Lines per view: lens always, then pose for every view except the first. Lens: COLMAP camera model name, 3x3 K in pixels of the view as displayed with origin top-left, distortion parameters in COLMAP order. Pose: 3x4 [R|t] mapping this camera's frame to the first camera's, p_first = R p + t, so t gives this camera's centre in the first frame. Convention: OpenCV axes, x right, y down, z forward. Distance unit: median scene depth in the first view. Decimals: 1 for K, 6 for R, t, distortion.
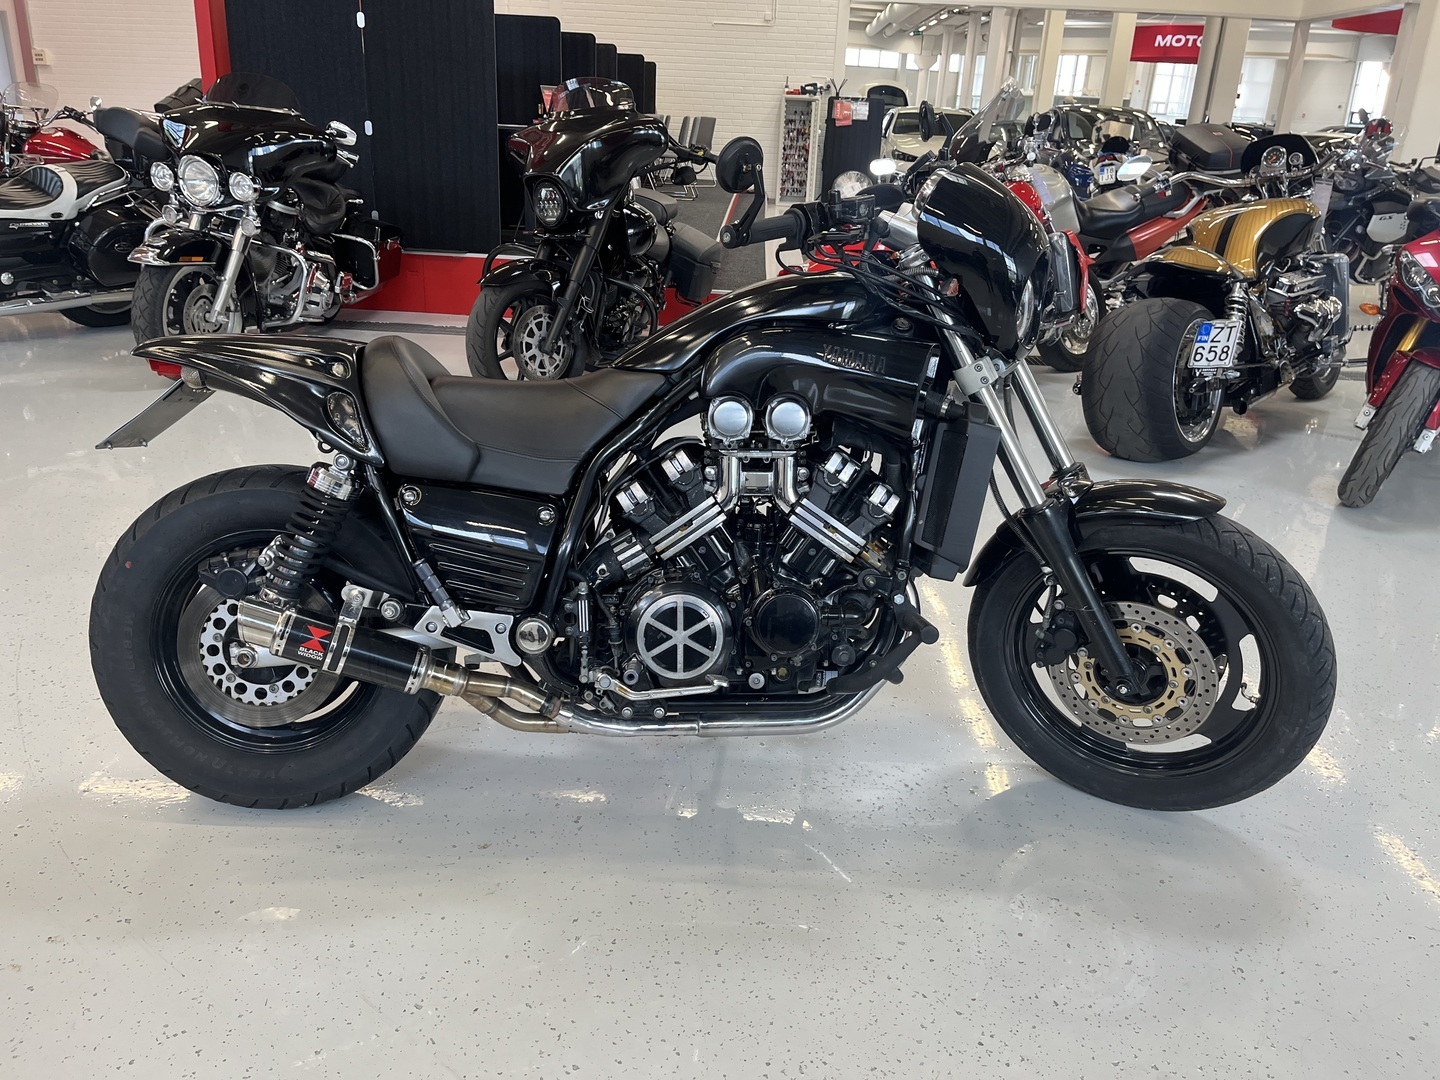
lens RADIAL K [[1076.0, 0, 720.0], [0, 1076.0, 540.0], [0, 0, 1]] dist [0.037255, -0.001366]
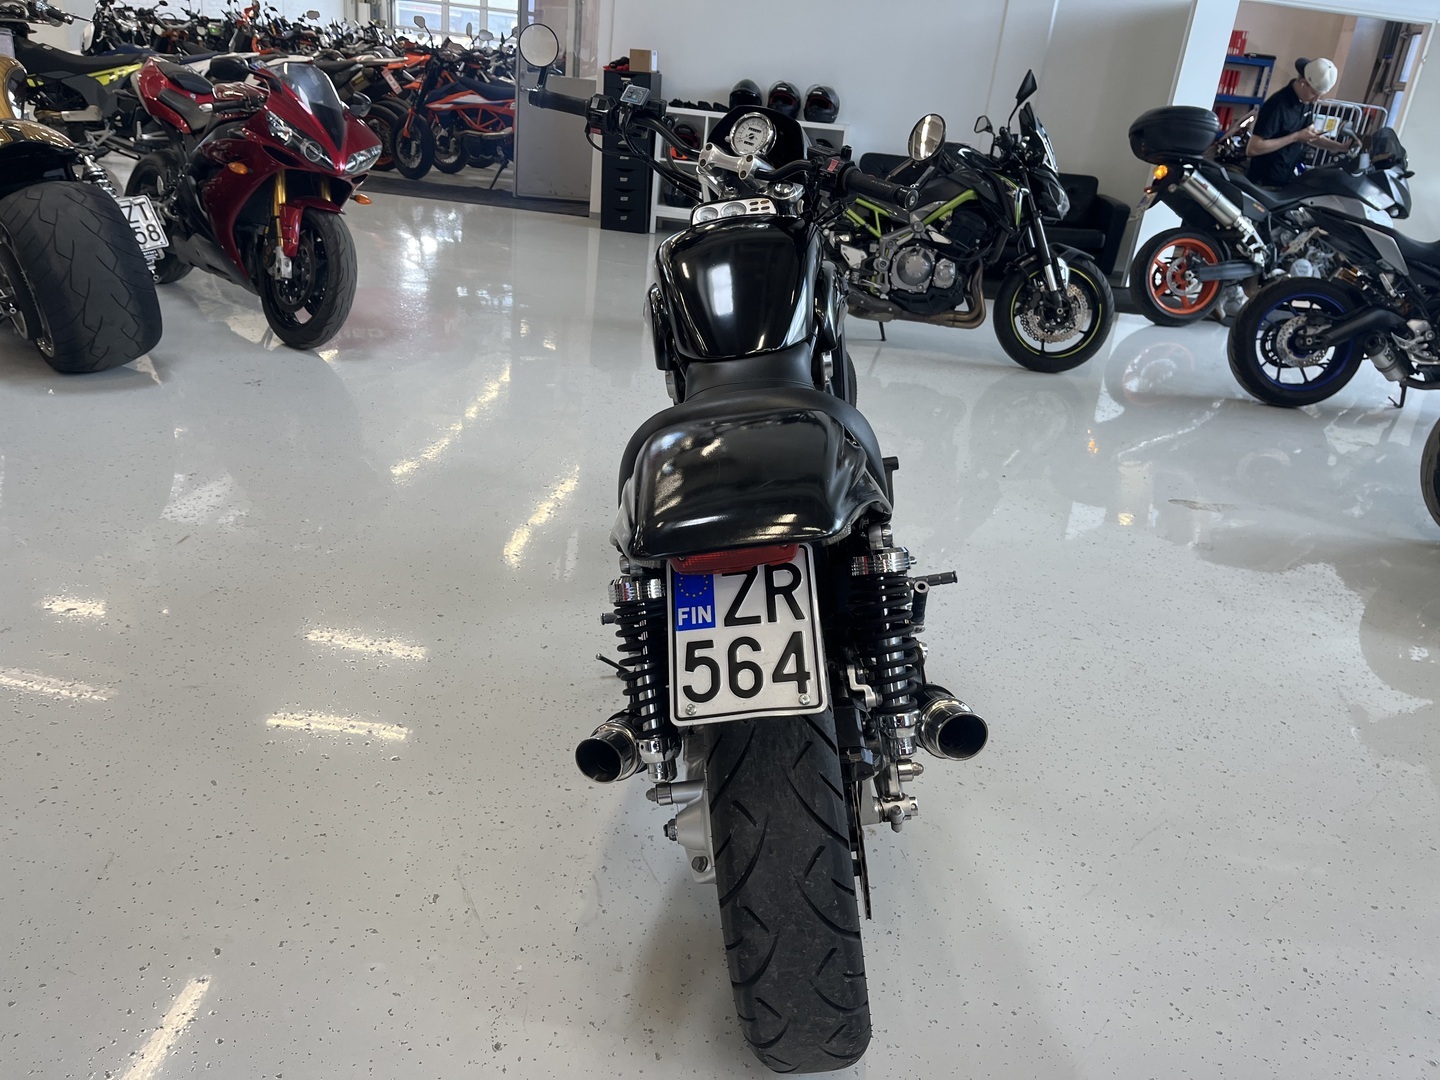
lens RADIAL K [[1100.6, 0, 711.3], [0, 1100.6, 521.4], [0, 0, 1]] dist [0.062593, -0.094637]
pose [[0.089552, -0.411183, 0.907143, -1.093066], [0.263868, 0.888052, 0.376480, -0.431036], [-0.960393, 0.205652, 0.188025, 0.943603]]
